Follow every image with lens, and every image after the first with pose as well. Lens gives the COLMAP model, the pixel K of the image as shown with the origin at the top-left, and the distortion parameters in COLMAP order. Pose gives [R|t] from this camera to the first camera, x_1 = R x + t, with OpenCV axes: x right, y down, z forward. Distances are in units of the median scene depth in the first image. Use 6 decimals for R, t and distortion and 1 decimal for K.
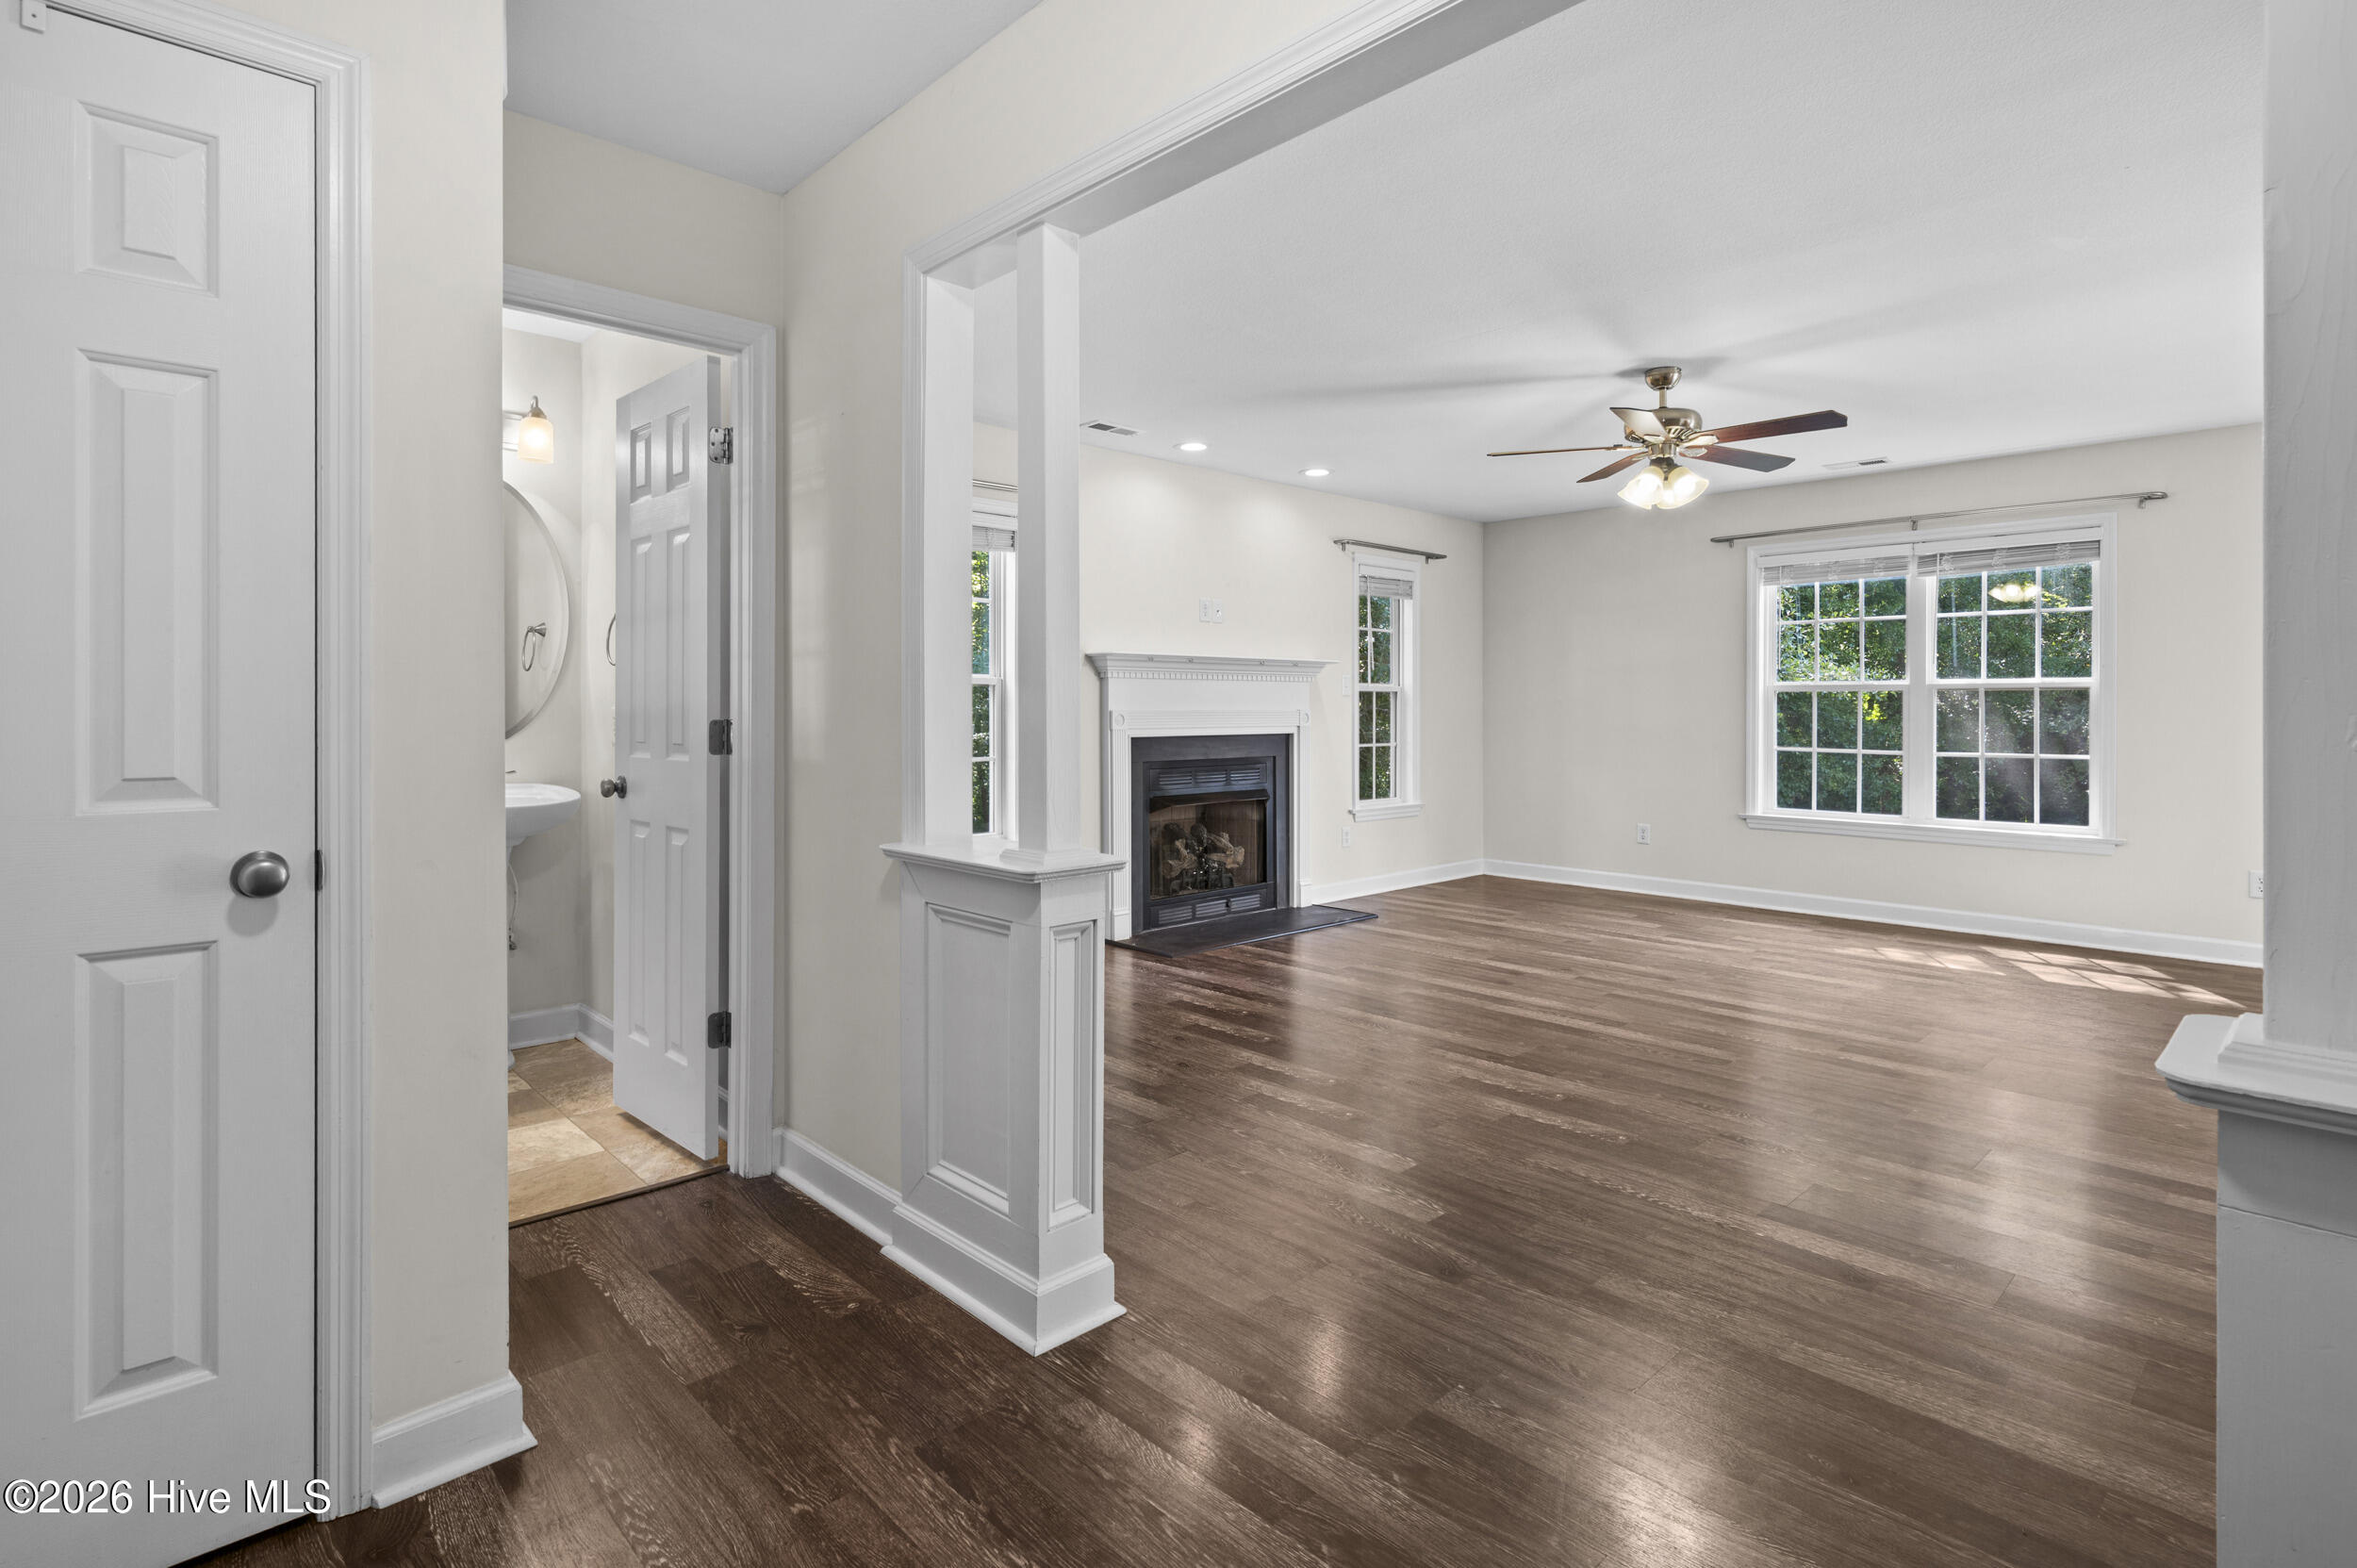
lens RADIAL K [[1170.1, 0, 1143.7], [0, 1170.1, 740.3], [0, 0, 1]] dist [-0.007059, 0.004202]
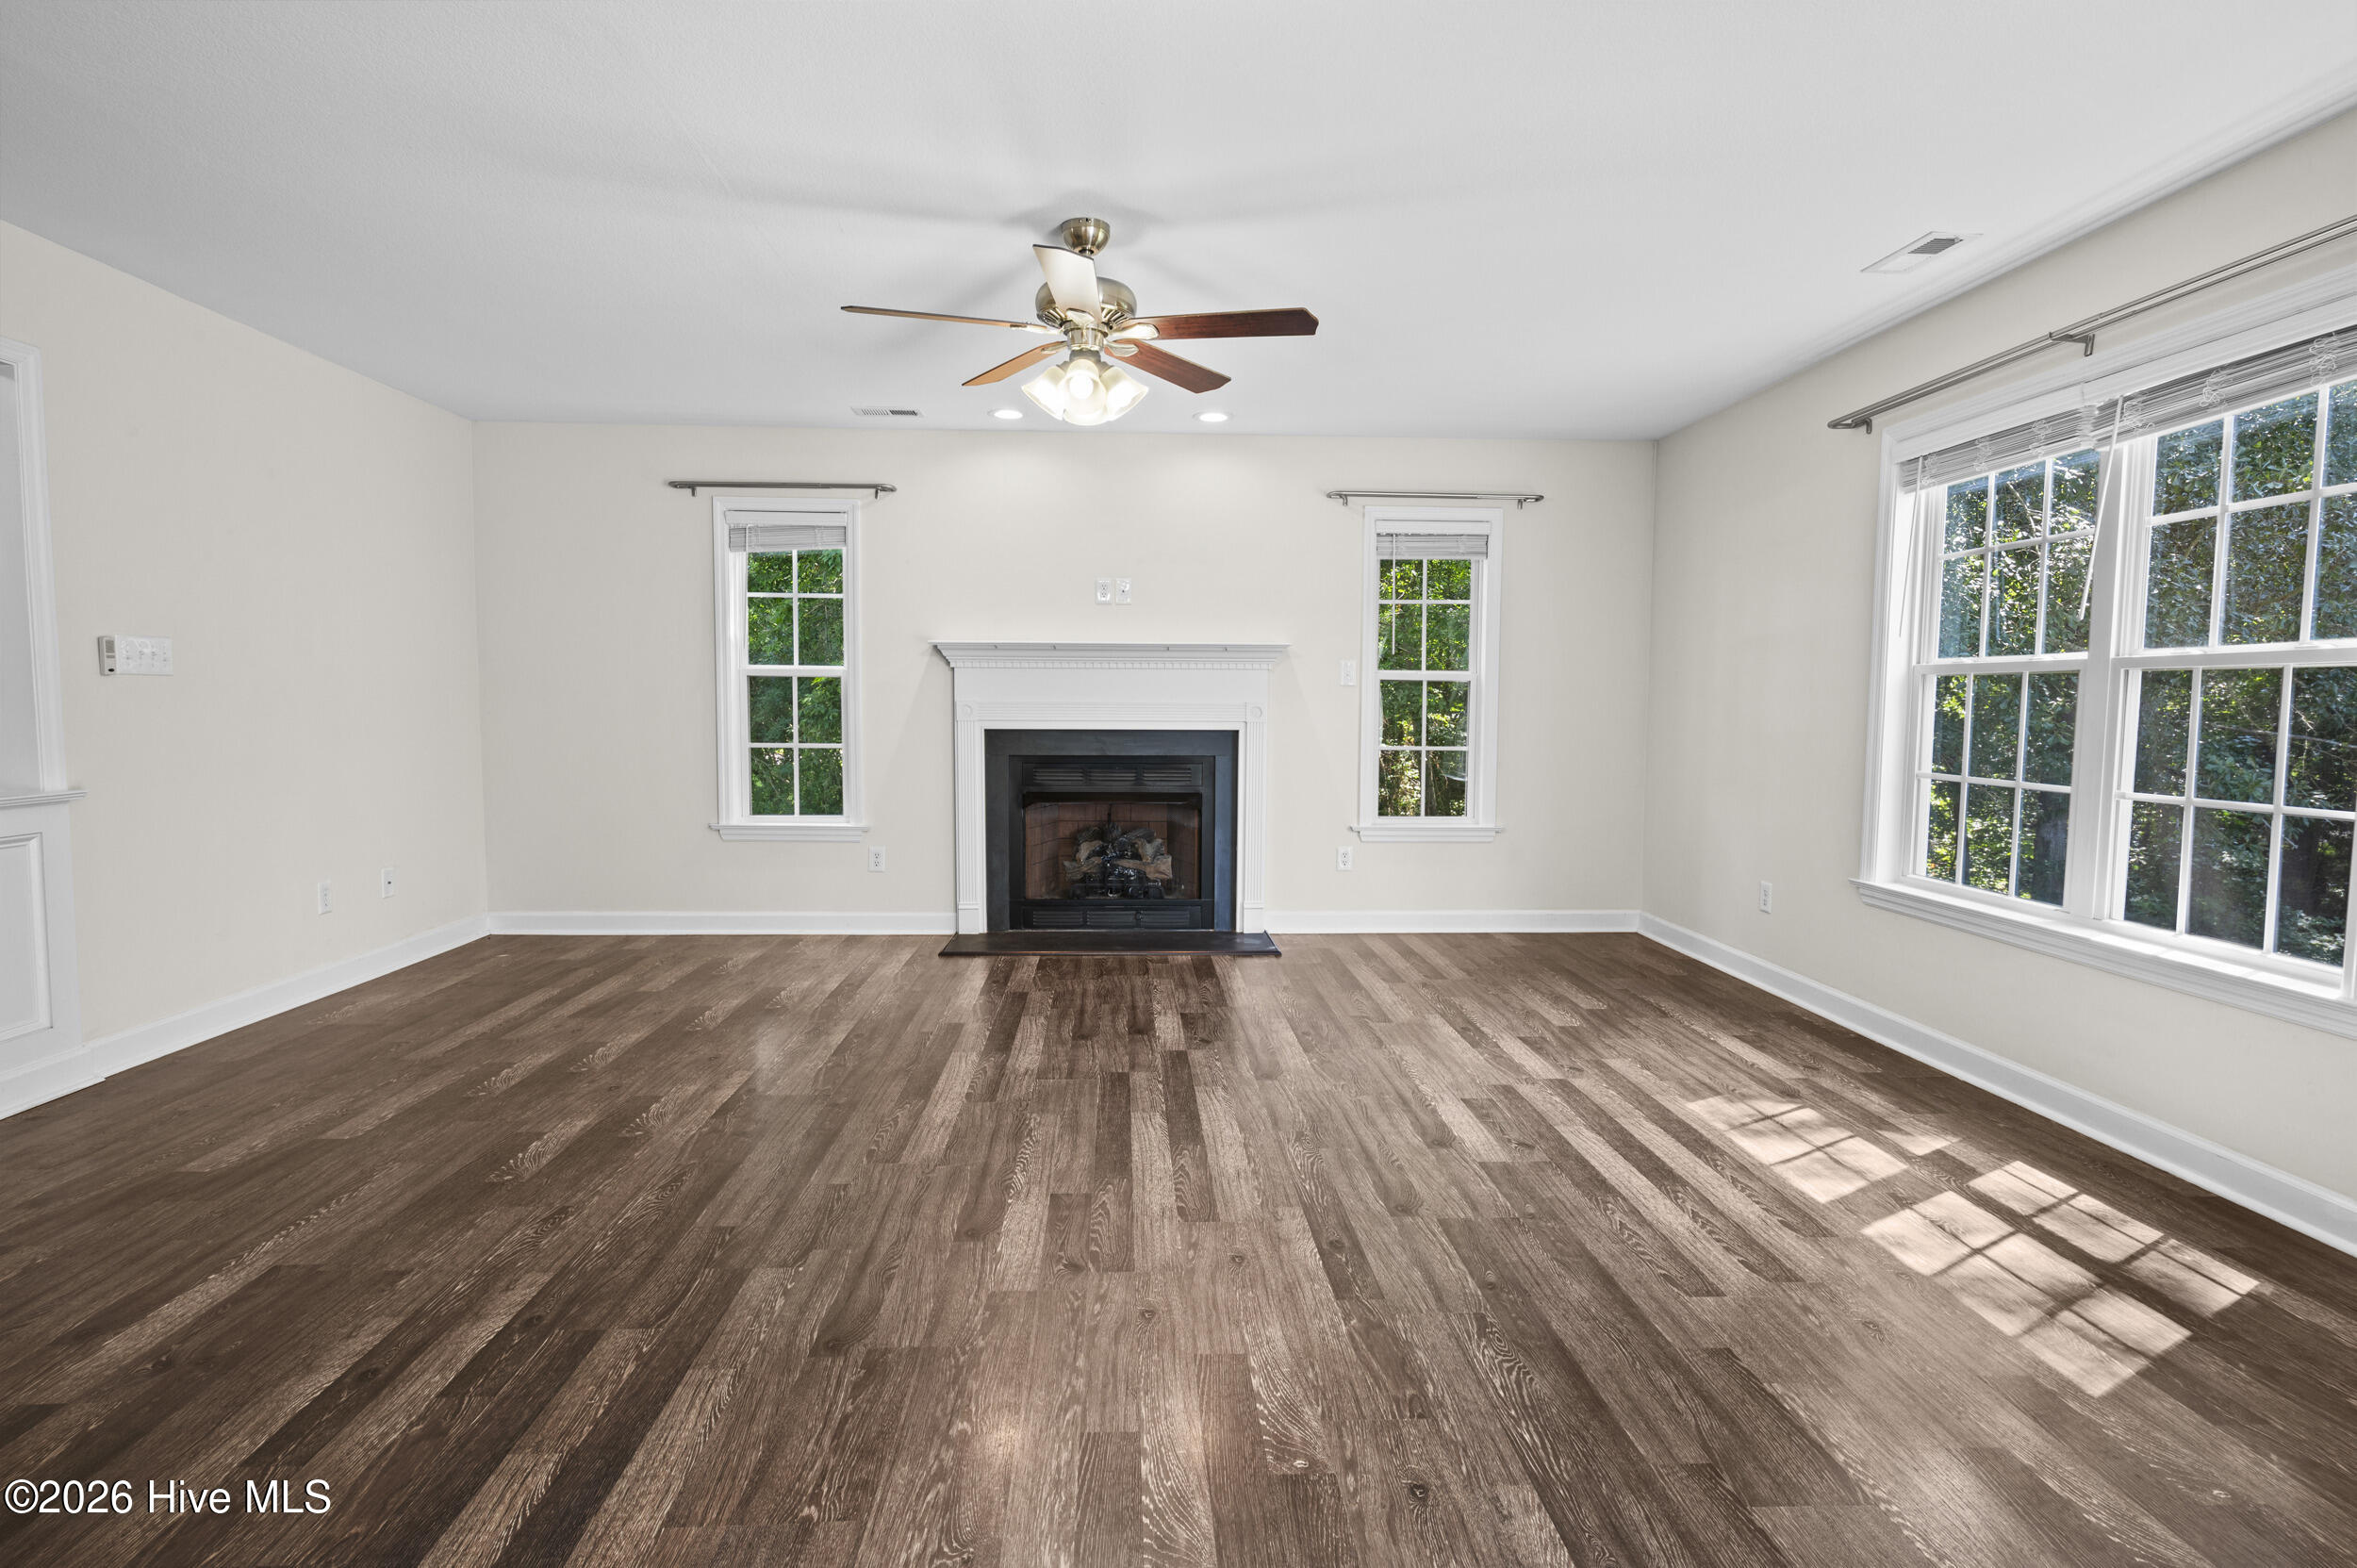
lens RADIAL K [[1193.0, 0, 1179.2], [0, 1193.0, 780.0], [0, 0, 1]] dist [0.021717, -0.003190]
pose [[0.758115, 0.047559, -0.650384, 1.028376], [-0.024706, 0.998716, 0.044232, -0.010694], [0.651652, -0.017464, 0.758317, 0.483793]]
